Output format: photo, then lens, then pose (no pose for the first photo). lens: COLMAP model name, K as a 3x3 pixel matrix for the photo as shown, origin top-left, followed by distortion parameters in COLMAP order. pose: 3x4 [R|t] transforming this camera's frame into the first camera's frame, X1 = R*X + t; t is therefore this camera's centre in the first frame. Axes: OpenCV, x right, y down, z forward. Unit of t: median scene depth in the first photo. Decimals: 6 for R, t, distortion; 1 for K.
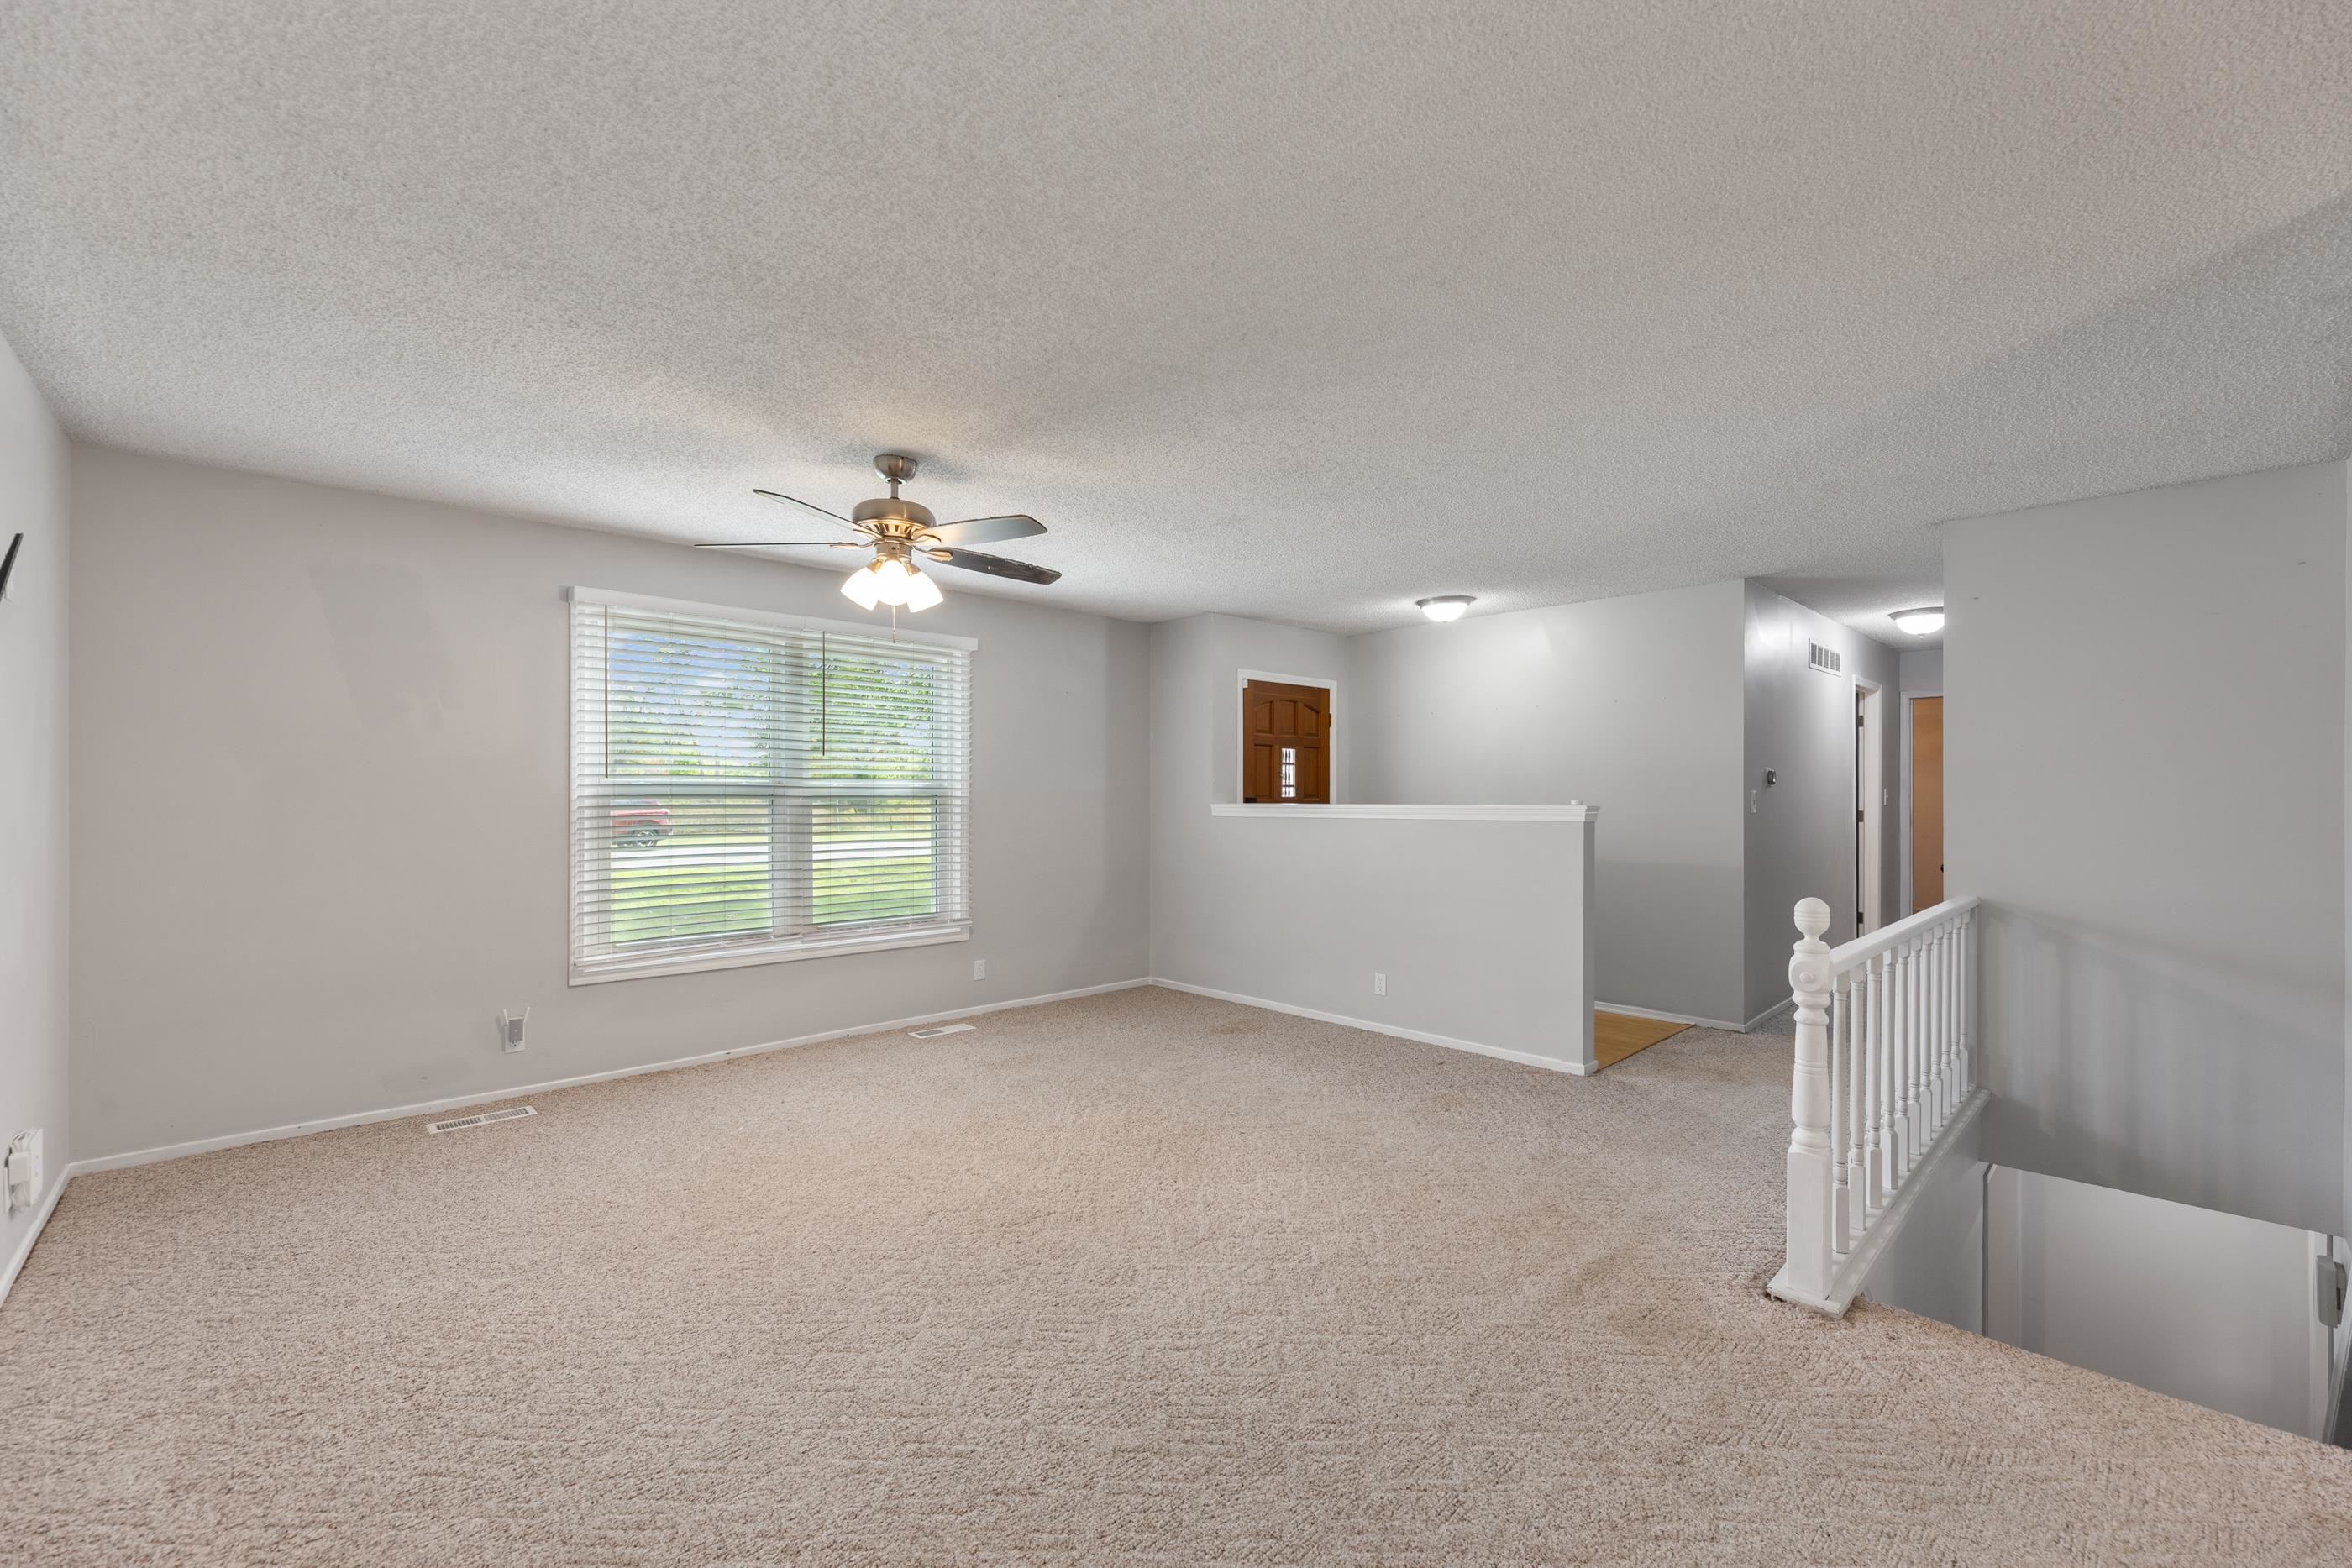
lens RADIAL K [[960.5, 0, 1178.3], [0, 960.5, 786.7], [0, 0, 1]] dist [0.002944, -0.000211]
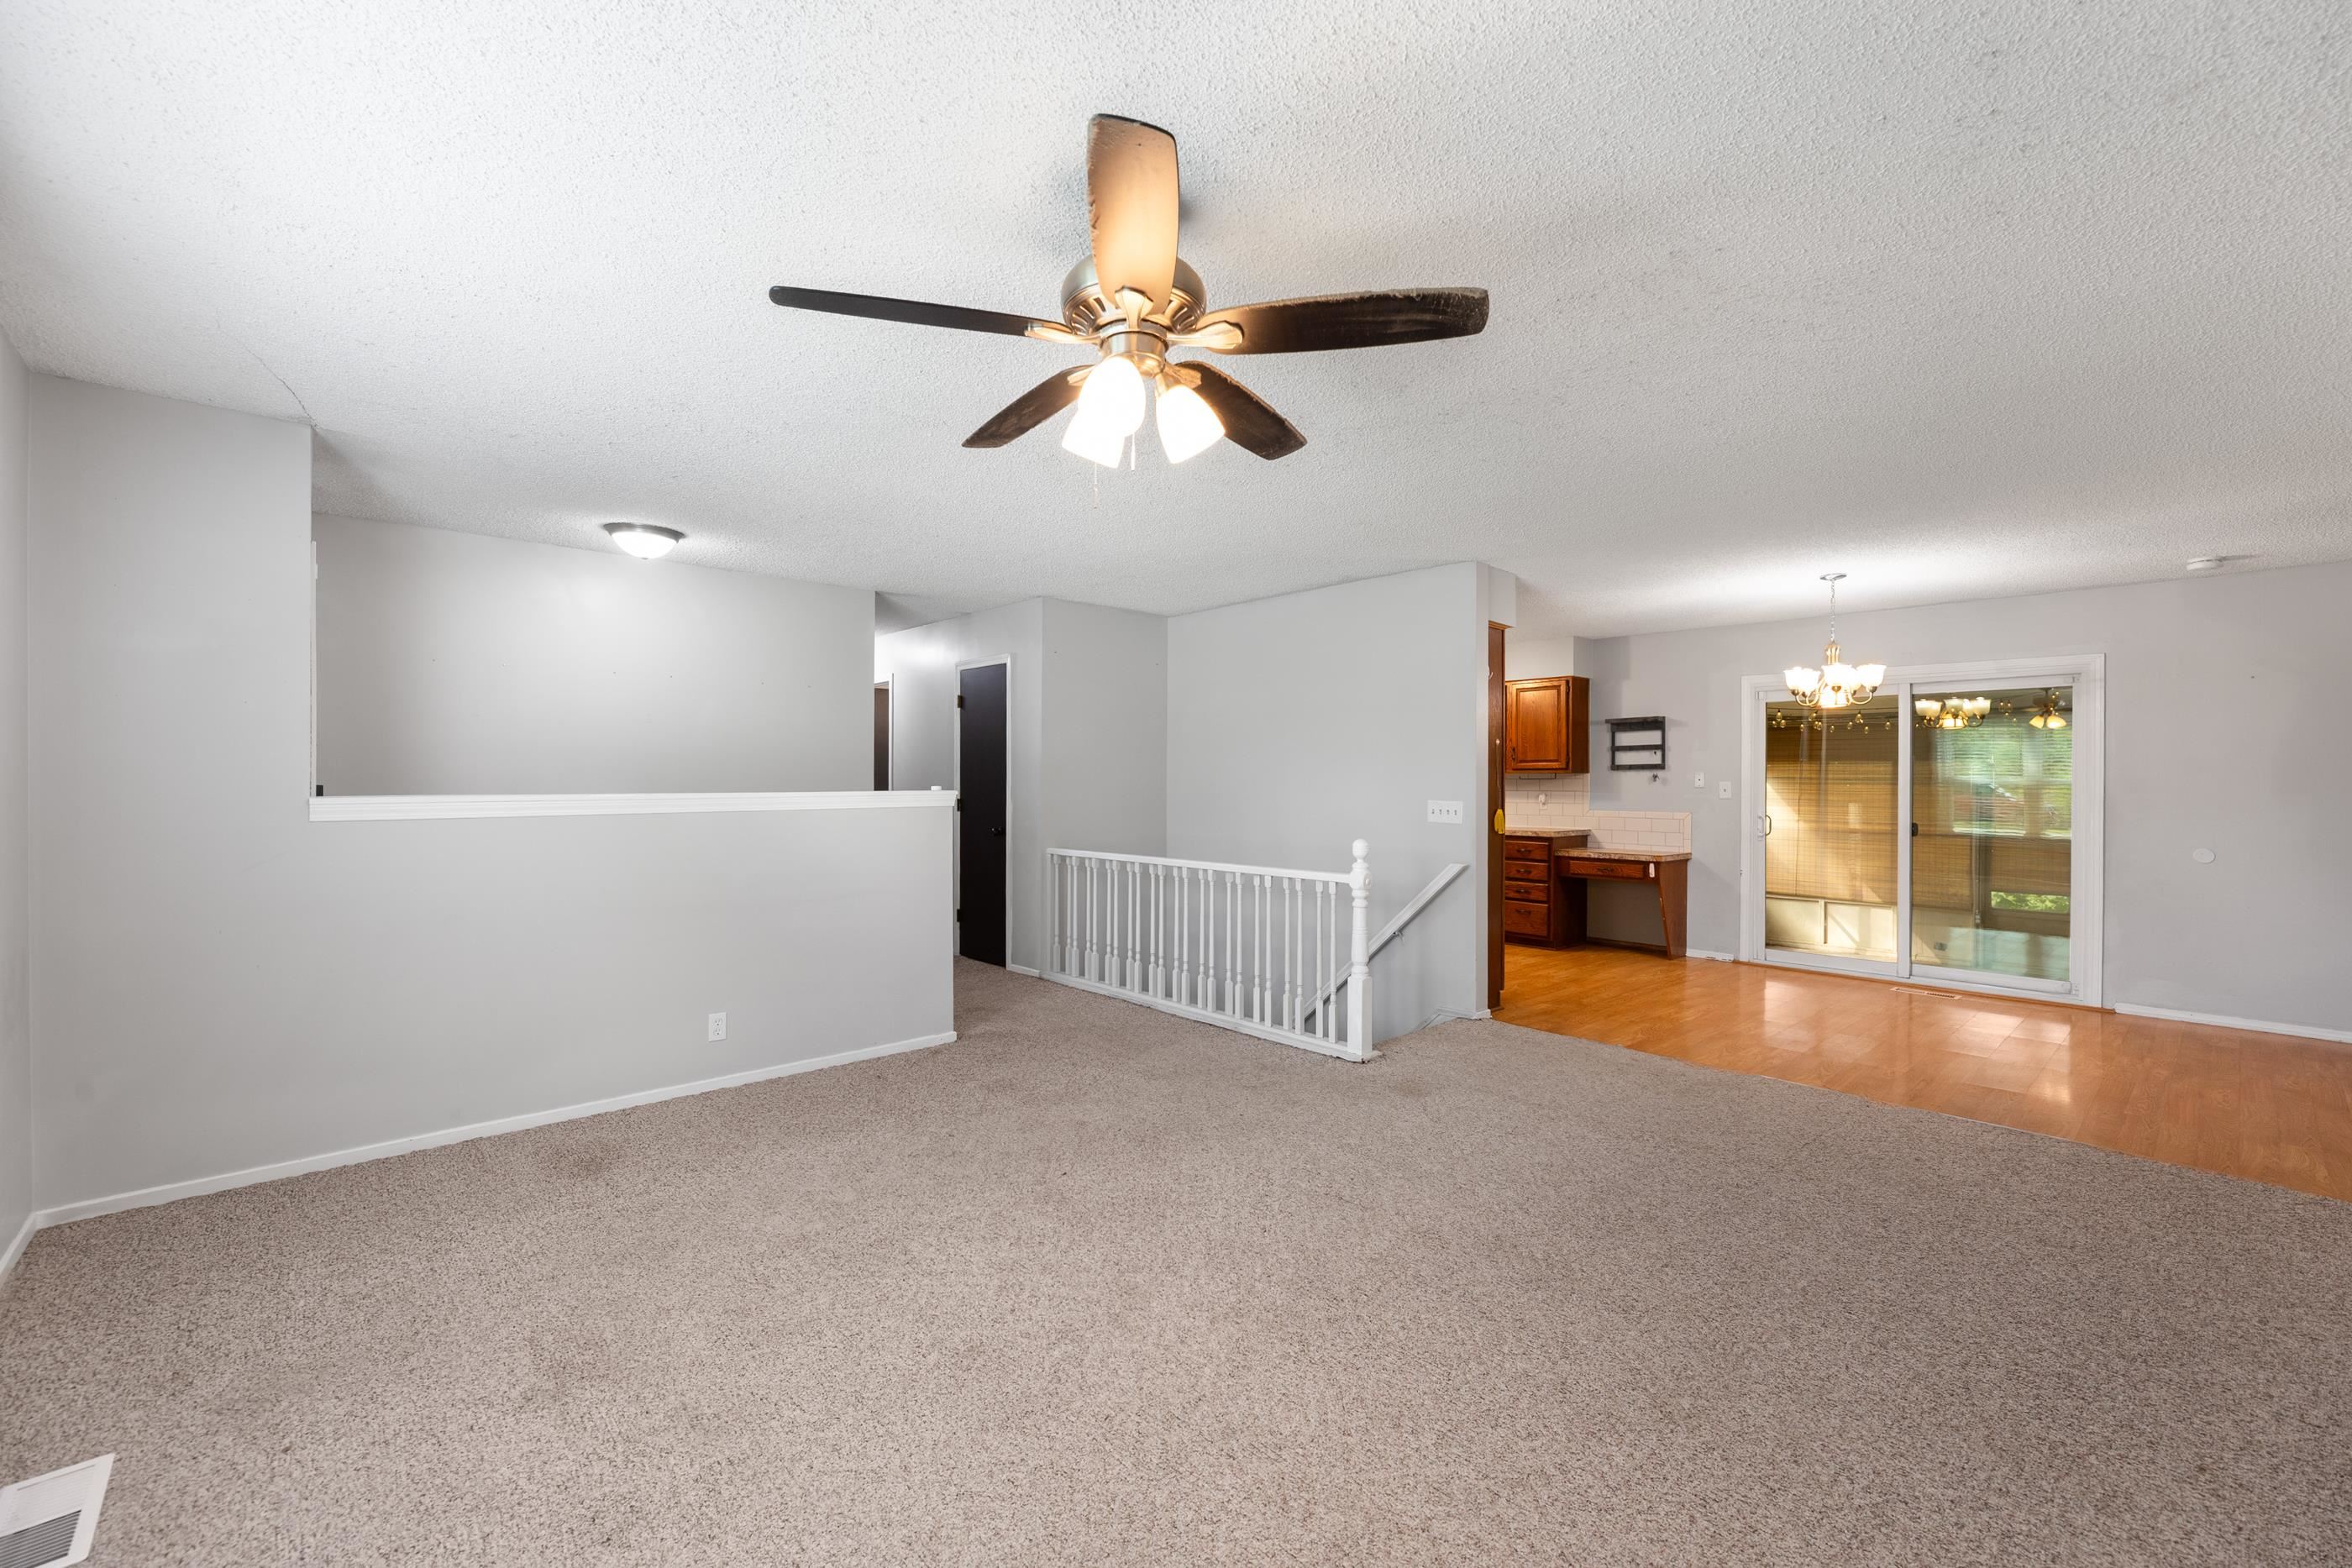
lens RADIAL K [[960.5, 0, 1151.3], [0, 960.5, 791.3], [0, 0, 1]] dist [0.002944, -0.000211]
pose [[0.041578, -0.005198, 0.999122, -0.607244], [-0.003714, 0.999979, 0.005357, 0.011933], [-0.999128, -0.003934, 0.041558, 0.688666]]
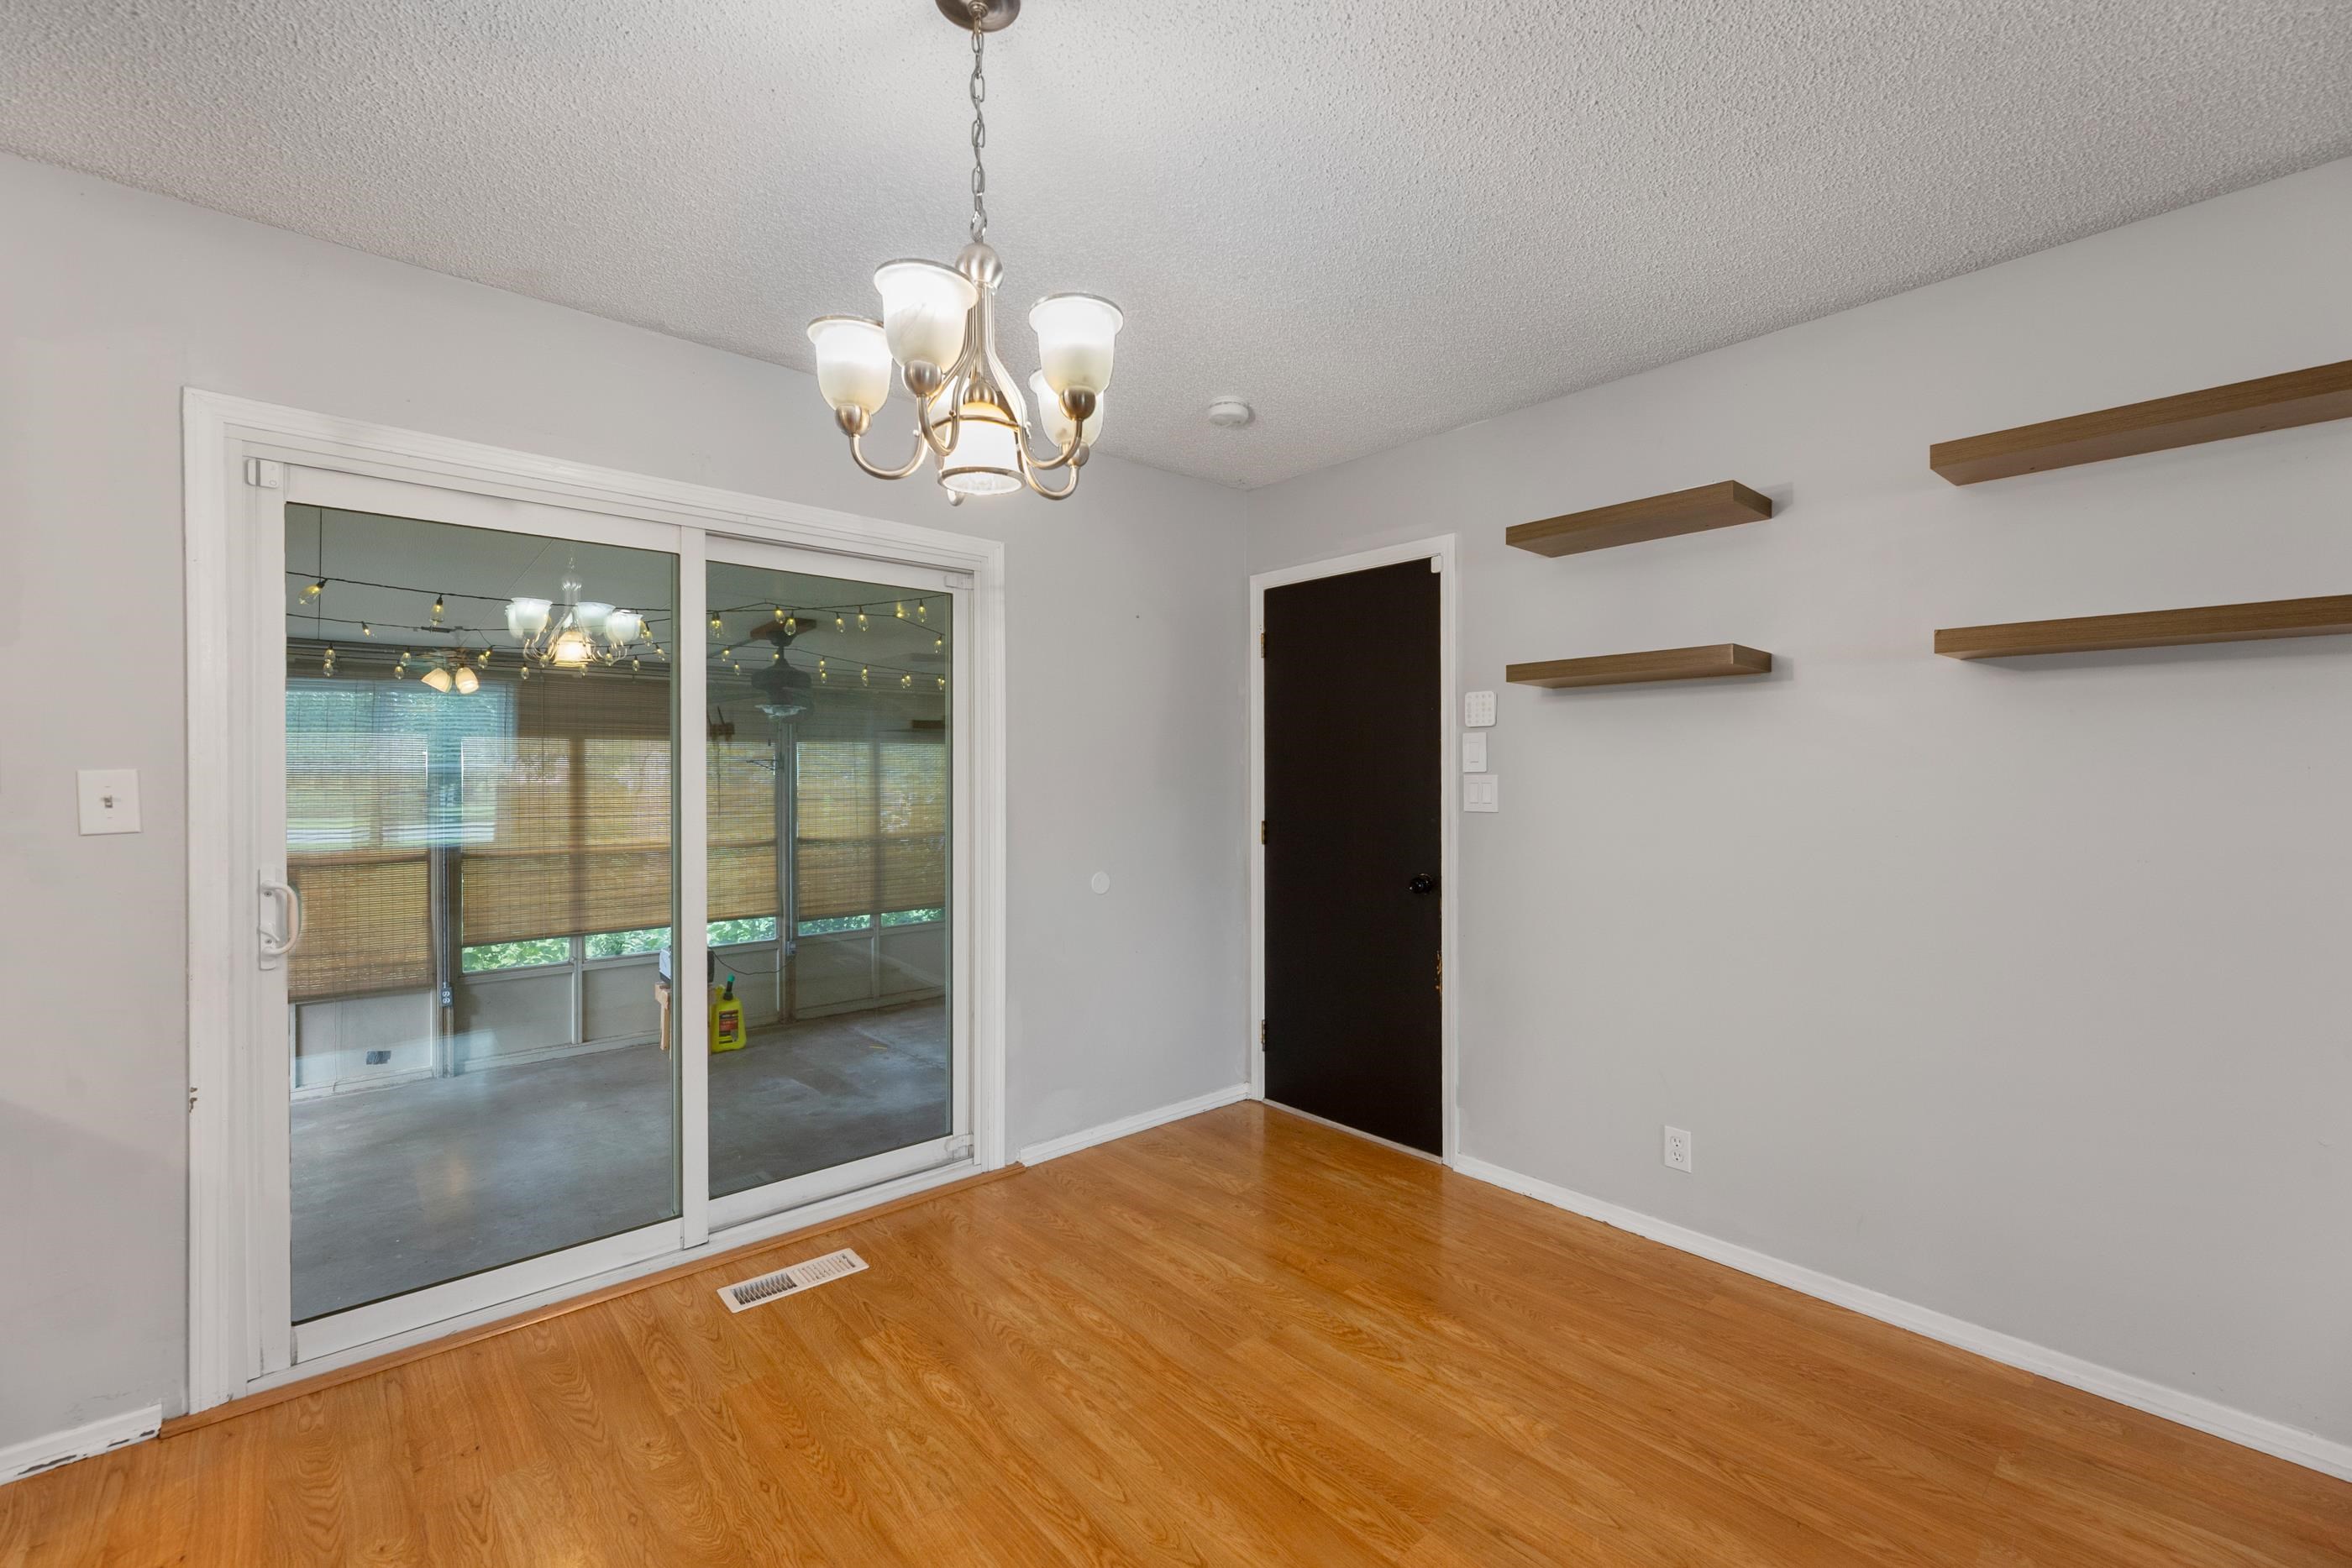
lens RADIAL K [[960.5, 0, 1164.9], [0, 960.5, 782.2], [0, 0, 1]] dist [0.002944, -0.000211]
pose [[-0.999430, 0.003534, 0.033581, 0.453066], [0.003883, 0.999939, 0.010335, 0.004981], [-0.033542, 0.010460, -0.999383, 0.248957]]
